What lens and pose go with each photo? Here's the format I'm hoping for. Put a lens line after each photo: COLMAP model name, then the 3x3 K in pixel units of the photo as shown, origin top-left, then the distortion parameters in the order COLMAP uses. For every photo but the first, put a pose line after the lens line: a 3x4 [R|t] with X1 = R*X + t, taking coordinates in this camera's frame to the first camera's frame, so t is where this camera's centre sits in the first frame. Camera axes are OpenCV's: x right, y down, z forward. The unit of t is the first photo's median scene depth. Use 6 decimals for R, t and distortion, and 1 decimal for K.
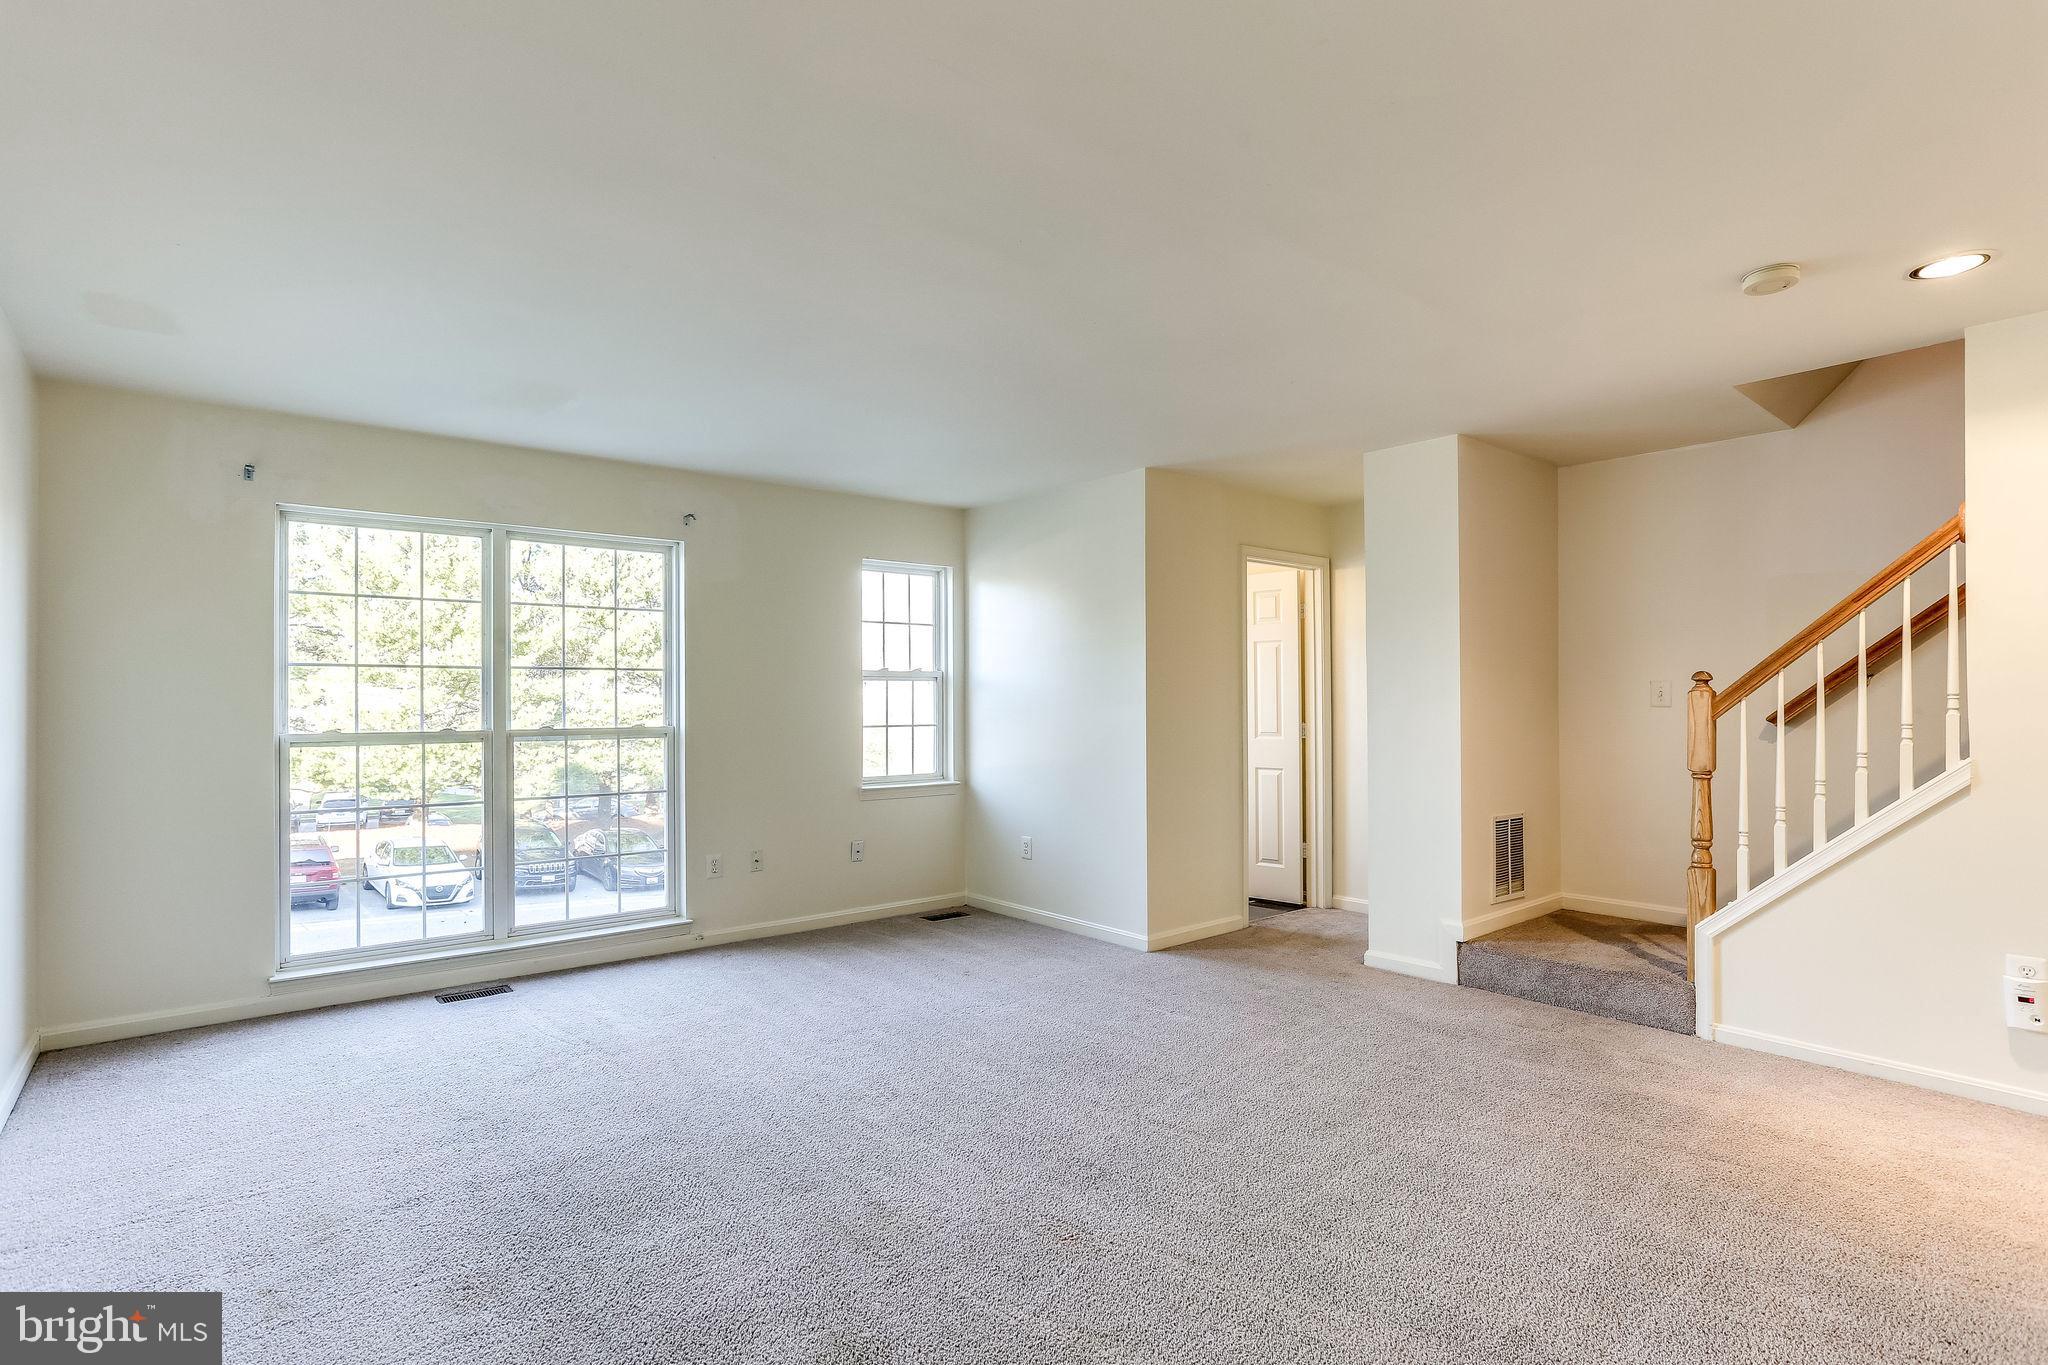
lens RADIAL K [[1081.6, 0, 1024.0], [0, 1081.6, 682.5], [0, 0, 1]] dist [-0.001955, 0.000523]
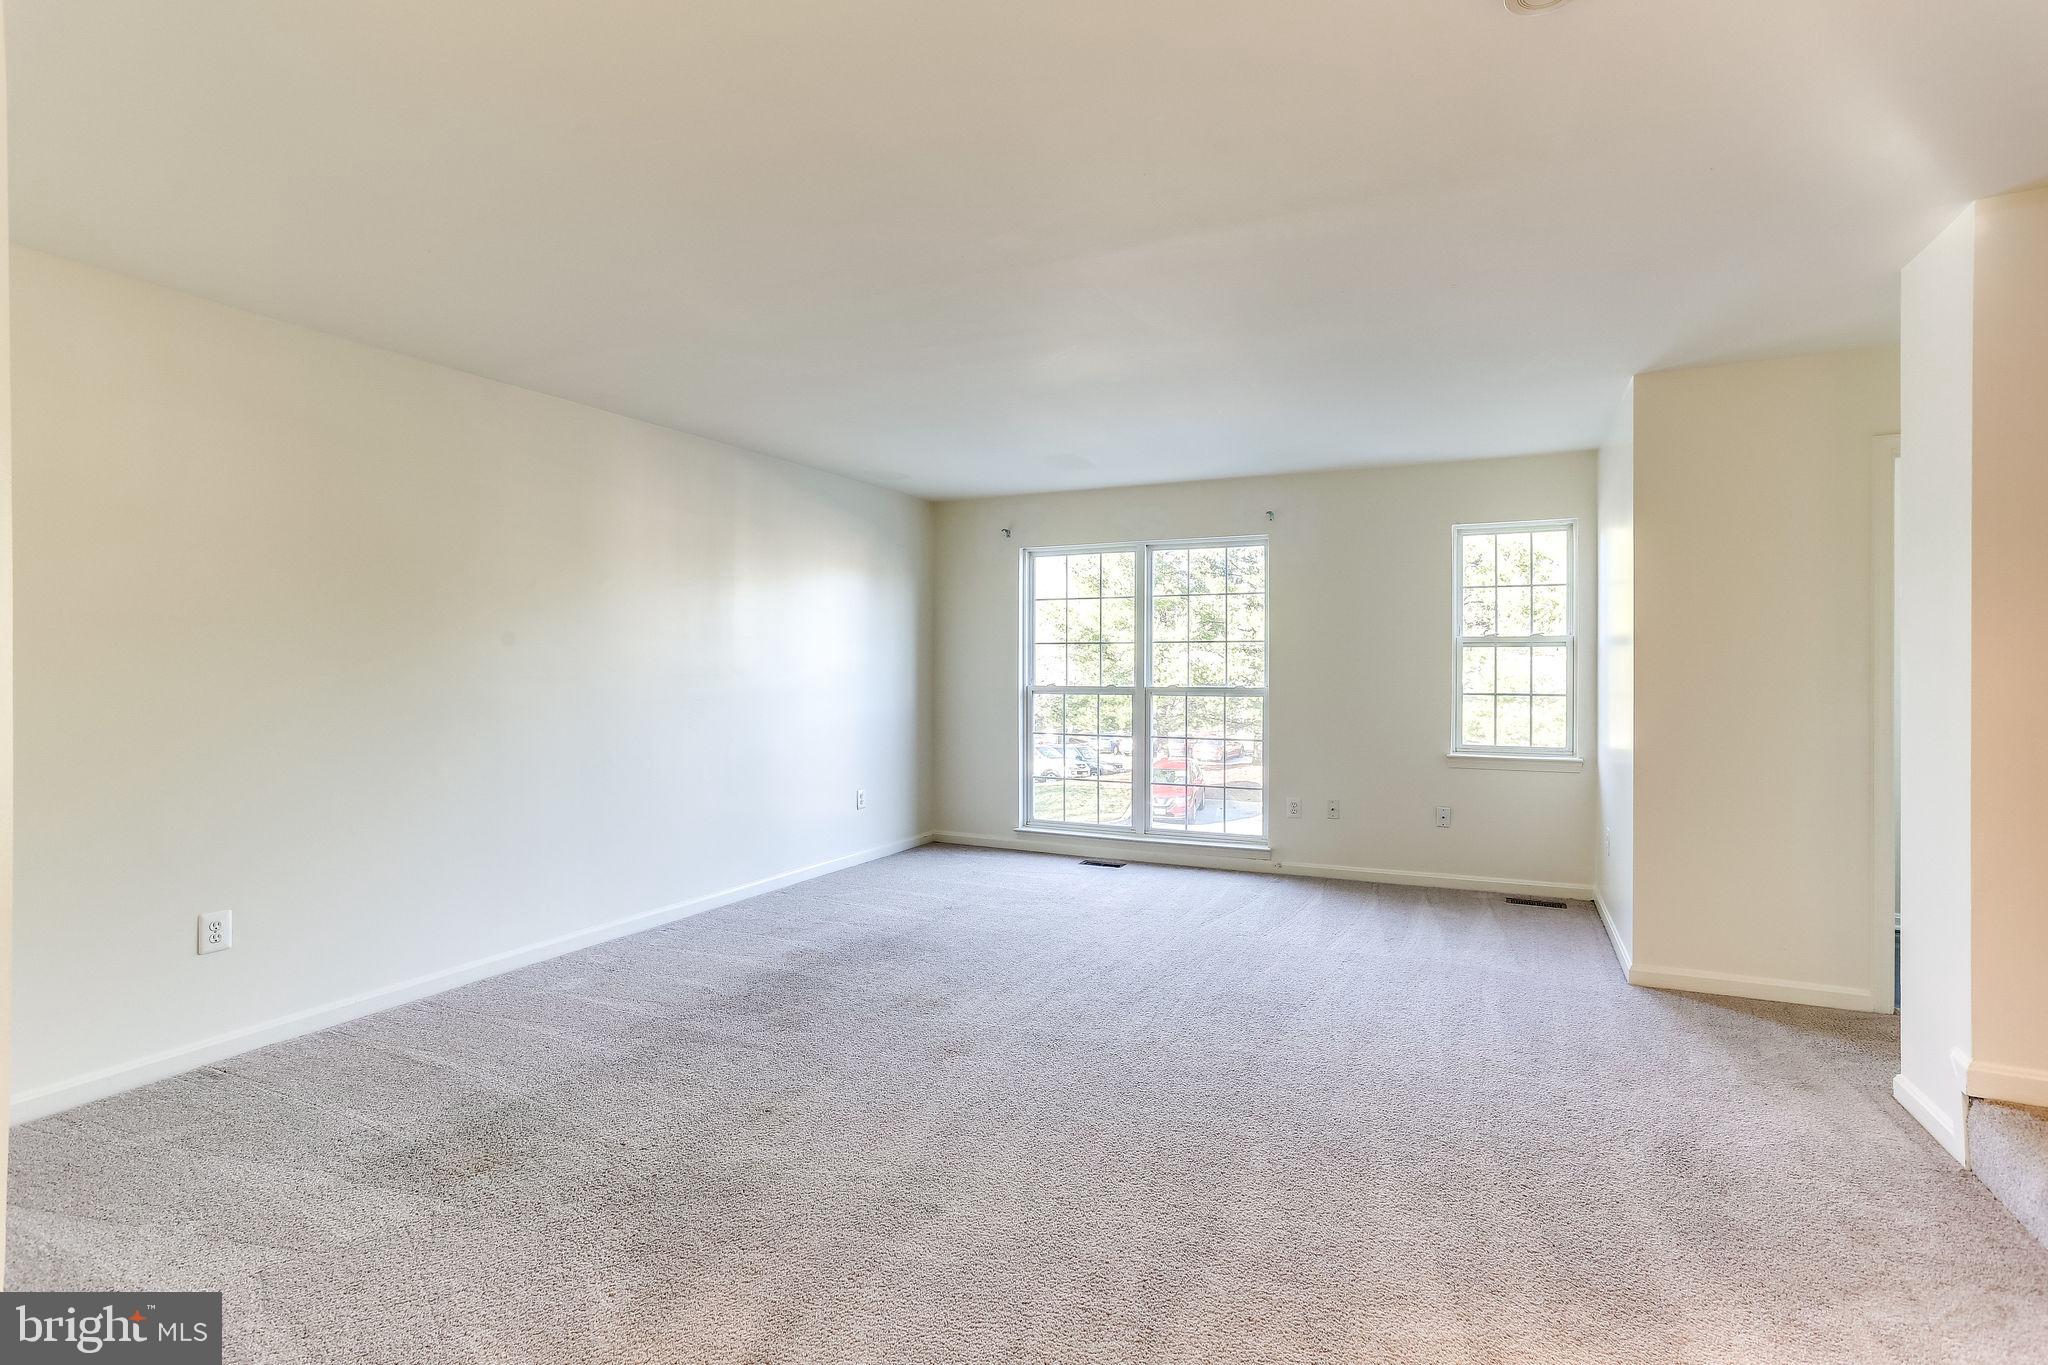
lens RADIAL K [[1012.5, 0, 998.6], [0, 1012.5, 672.2], [0, 0, 1]] dist [-0.003078, 0.000390]
pose [[0.396738, 0.007652, -0.917900, 0.608397], [0.011004, 0.999854, 0.013092, 0.004731], [0.917866, -0.015294, 0.396596, 0.277427]]
